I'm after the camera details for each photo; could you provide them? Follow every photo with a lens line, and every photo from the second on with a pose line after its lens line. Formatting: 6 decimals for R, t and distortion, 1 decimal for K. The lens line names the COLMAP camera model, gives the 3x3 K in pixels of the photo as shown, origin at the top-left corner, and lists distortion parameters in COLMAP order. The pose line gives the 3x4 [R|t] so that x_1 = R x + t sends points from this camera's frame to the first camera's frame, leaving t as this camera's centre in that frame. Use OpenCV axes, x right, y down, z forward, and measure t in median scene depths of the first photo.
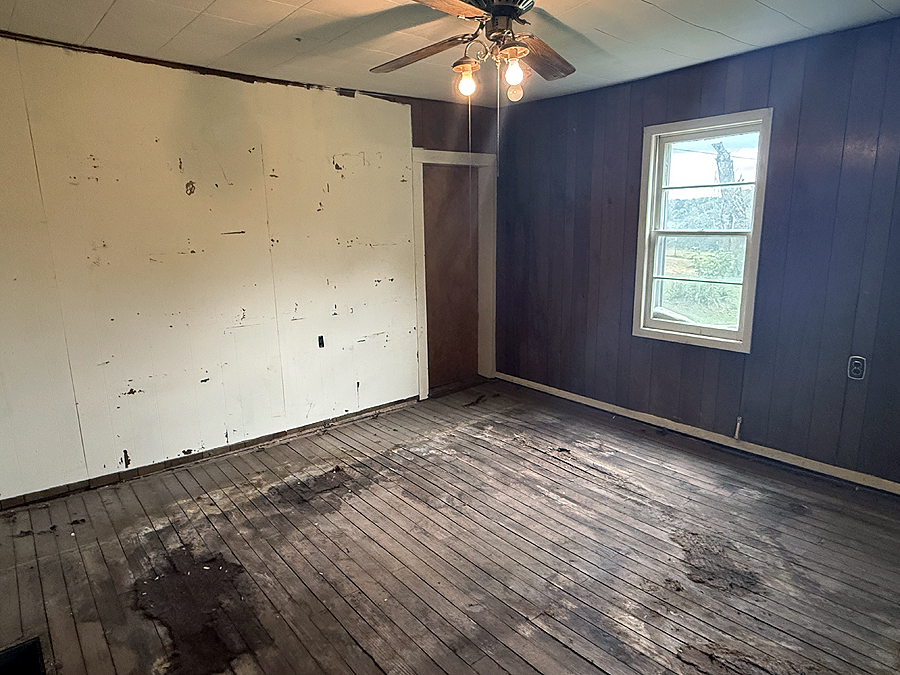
lens RADIAL K [[550.7, 0, 449.3], [0, 550.7, 337.9], [0, 0, 1]] dist [-0.002544, 0.004408]
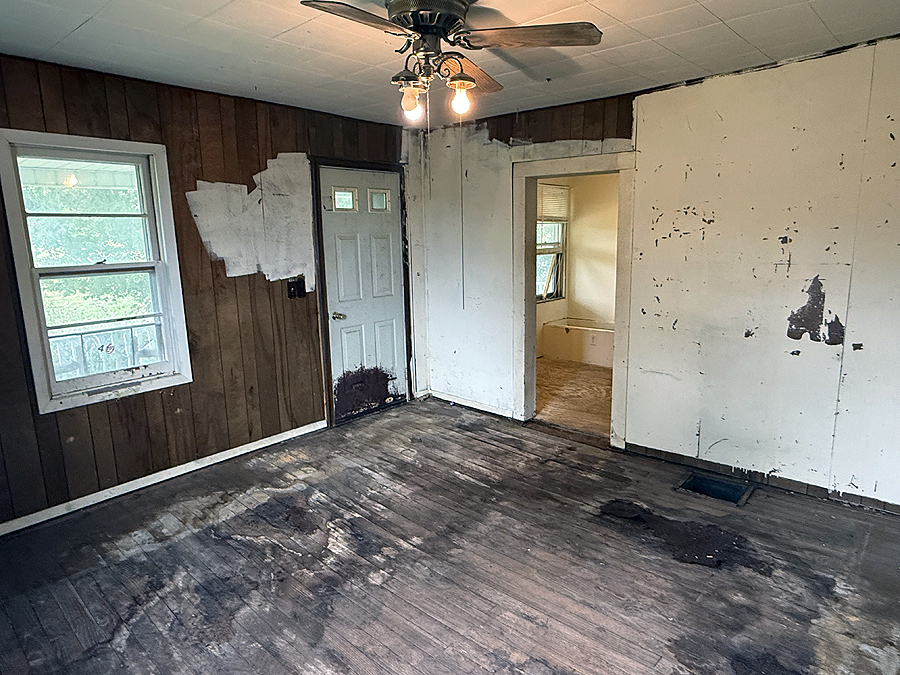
lens RADIAL K [[550.7, 0, 454.0], [0, 550.7, 336.8], [0, 0, 1]] dist [-0.002544, 0.004408]
pose [[-0.988483, 0.062791, -0.137694, 0.118068], [0.004405, 0.921413, 0.388559, -0.271722], [0.151271, 0.383478, -0.911077, 1.202052]]
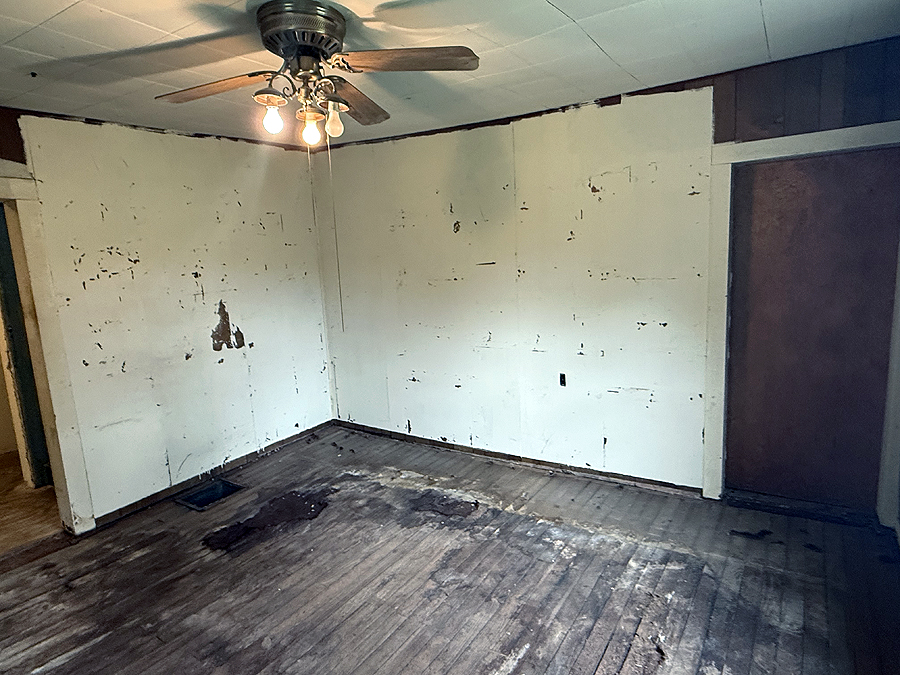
lens RADIAL K [[550.7, 0, 436.2], [0, 550.7, 336.1], [0, 0, 1]] dist [-0.002544, 0.004408]
pose [[0.290322, 0.151666, -0.944834, 0.637320], [-0.158579, 0.981334, 0.108798, -0.148100], [0.943698, 0.118244, 0.308953, 0.561812]]
